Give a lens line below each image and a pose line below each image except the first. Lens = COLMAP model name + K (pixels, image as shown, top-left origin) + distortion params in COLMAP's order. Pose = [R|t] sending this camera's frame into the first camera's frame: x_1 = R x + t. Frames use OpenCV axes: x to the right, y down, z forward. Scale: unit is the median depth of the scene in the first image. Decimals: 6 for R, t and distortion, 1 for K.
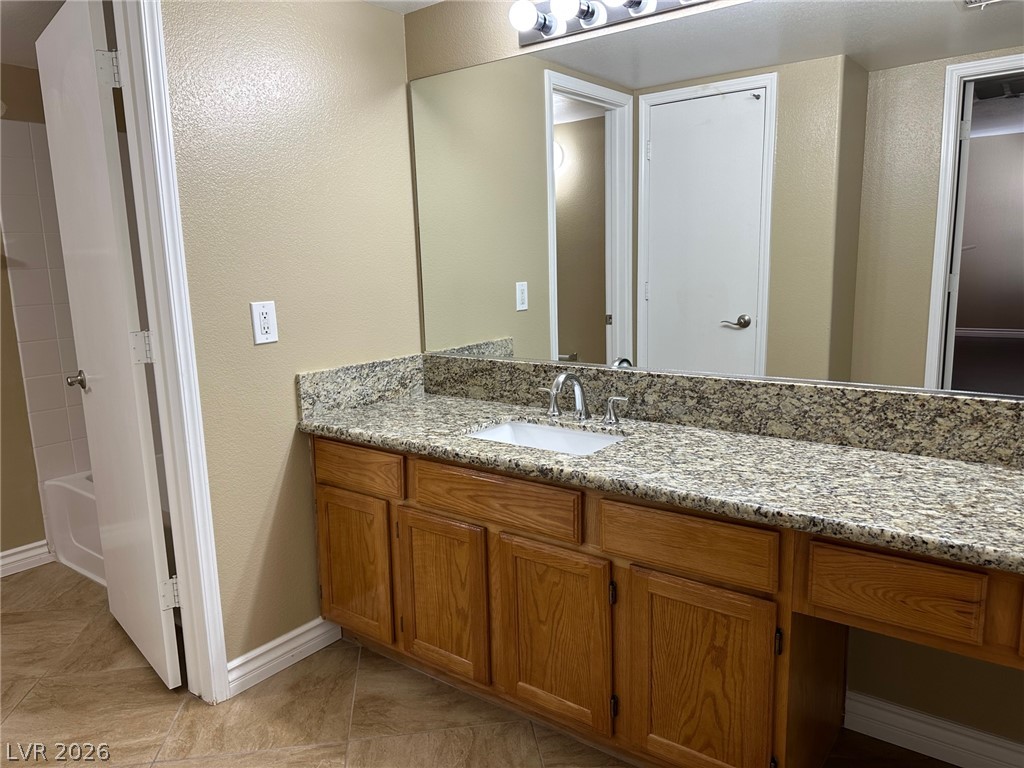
lens RADIAL K [[729.0, 0, 460.2], [0, 729.0, 381.2], [0, 0, 1]] dist [0.084784, -0.108280]
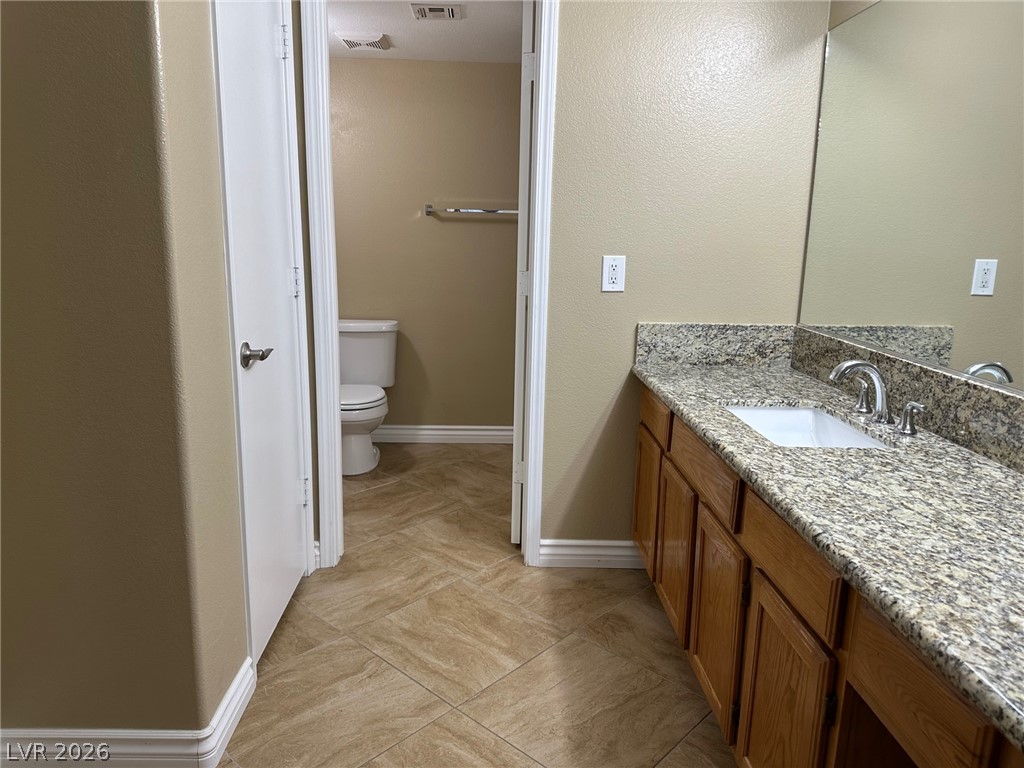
lens RADIAL K [[729.0, 0, 518.5], [0, 729.0, 374.0], [0, 0, 1]] dist [0.084784, -0.108280]
pose [[0.623517, 0.189141, -0.758586, 0.556475], [-0.163971, 0.980351, 0.109660, -0.026914], [0.764422, 0.056011, 0.642279, 0.150332]]
